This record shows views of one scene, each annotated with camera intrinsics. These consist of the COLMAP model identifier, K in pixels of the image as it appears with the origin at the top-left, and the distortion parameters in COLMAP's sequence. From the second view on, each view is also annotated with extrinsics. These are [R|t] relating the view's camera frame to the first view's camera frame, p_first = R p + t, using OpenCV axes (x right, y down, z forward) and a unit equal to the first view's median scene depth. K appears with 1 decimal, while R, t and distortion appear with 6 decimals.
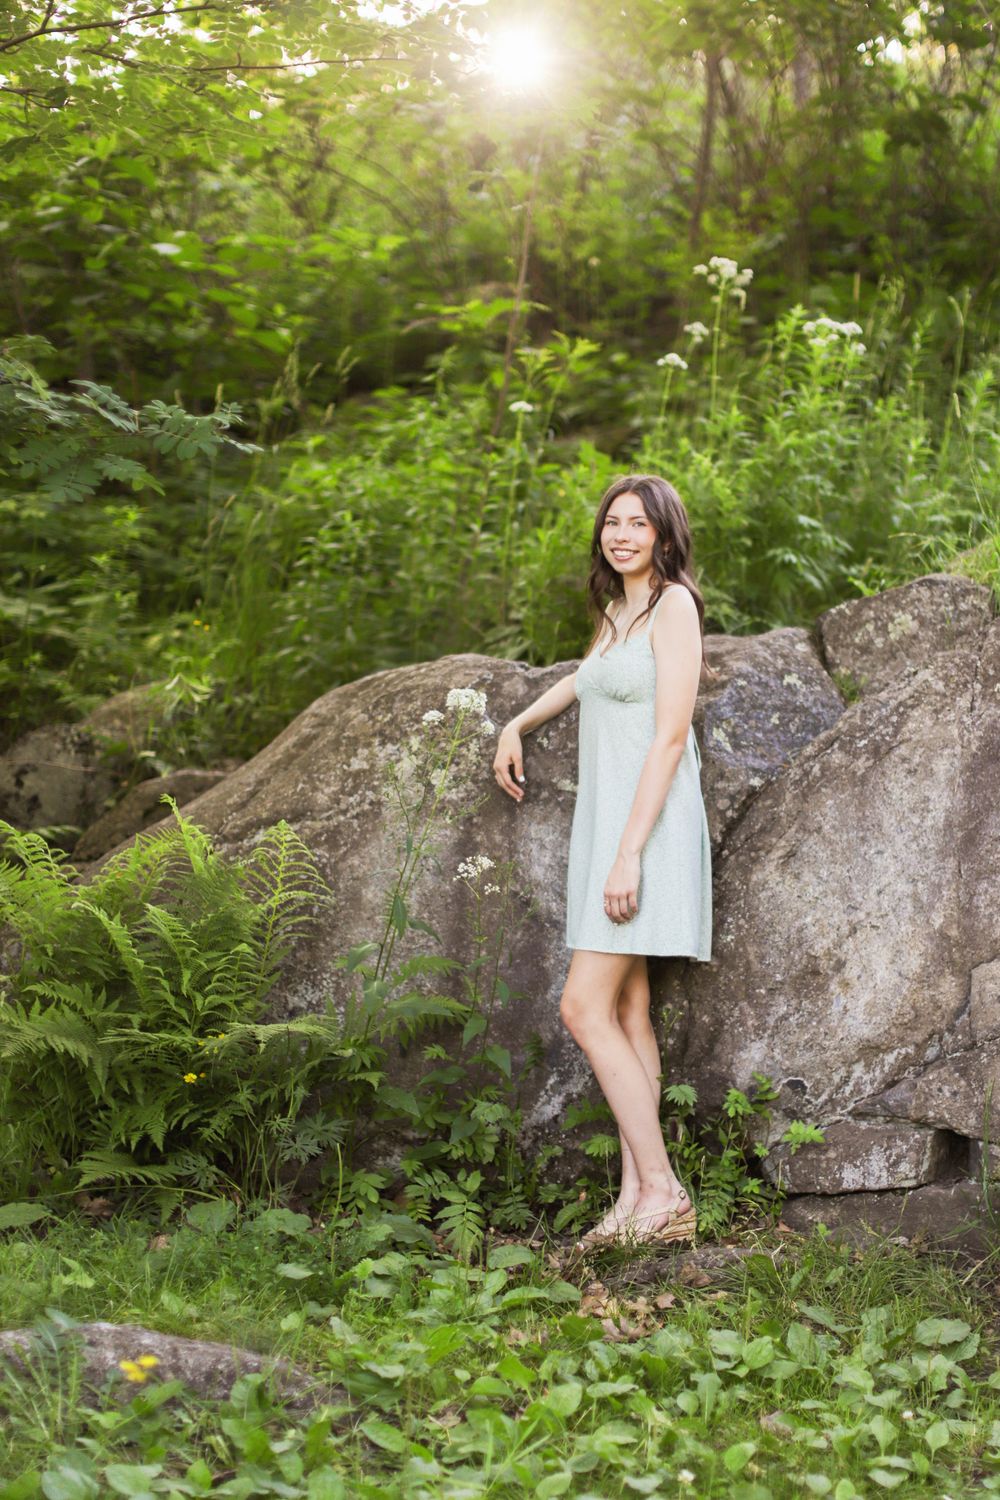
lens RADIAL K [[2589.6, 0, 512.7], [0, 2589.6, 746.4], [0, 0, 1]] dist [-0.226747, 0.000000]
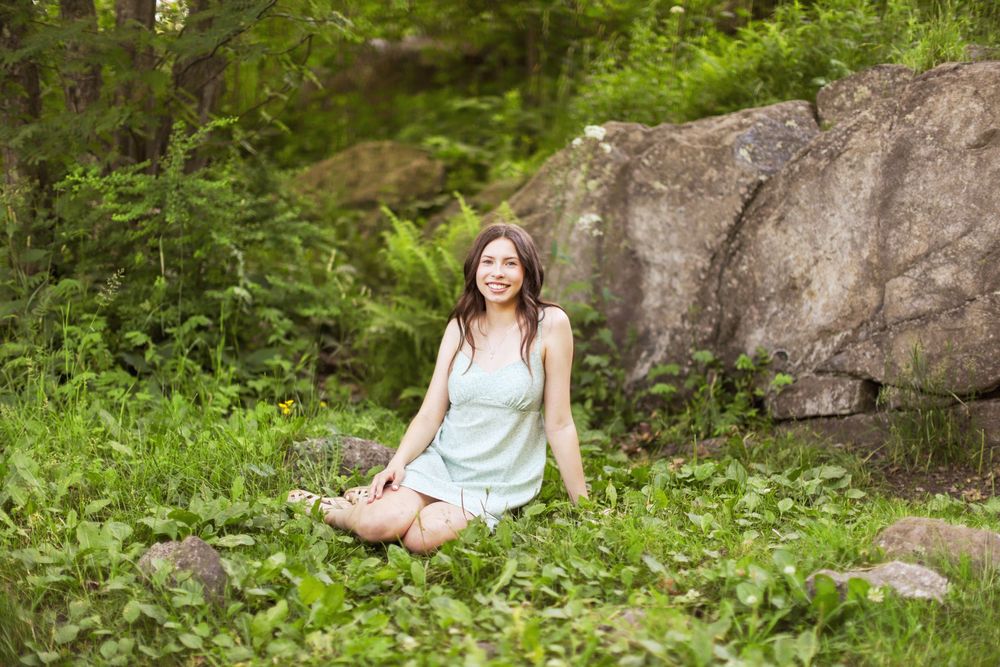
lens RADIAL K [[1428.1, 0, 503.1], [0, 1428.1, 326.7], [0, 0, 1]] dist [-0.116577, 0.000000]
pose [[0.974702, 0.011009, -0.223235, 0.138572], [-0.012114, 0.999920, -0.003578, 0.118007], [0.223178, 0.006192, 0.974758, 0.054613]]
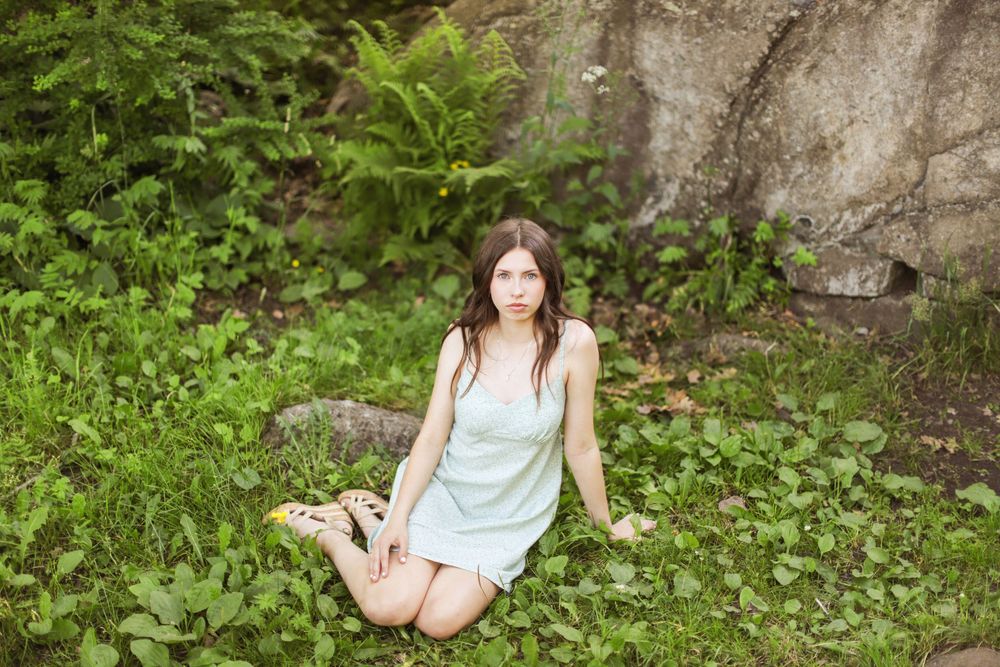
lens RADIAL K [[1428.1, 0, 497.9], [0, 1428.1, 337.0], [0, 0, 1]] dist [-0.116577, 0.000000]
pose [[0.982246, 0.071661, -0.173372, 0.081523], [-0.007406, 0.938257, 0.345861, -0.090493], [0.187452, -0.338436, 0.922129, 0.171901]]
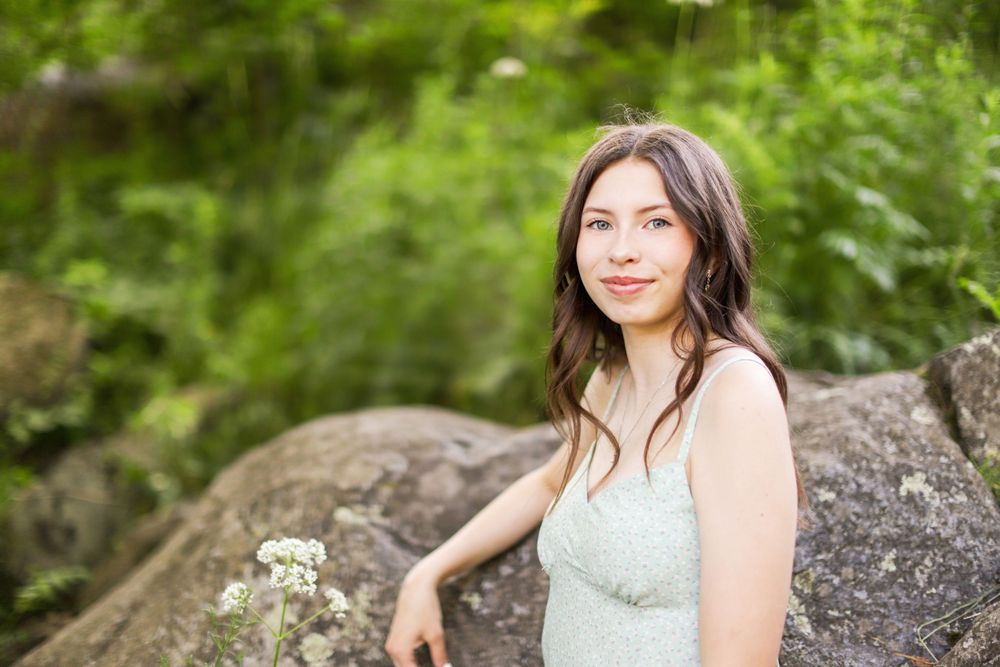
lens RADIAL K [[1428.1, 0, 497.9], [0, 1428.1, 339.1], [0, 0, 1]] dist [-0.116577, 0.000000]
pose [[0.996689, -0.021824, -0.078326, 0.044839], [0.022551, 0.999710, 0.008410, -0.064357], [0.078119, -0.010148, 0.996892, 0.718766]]
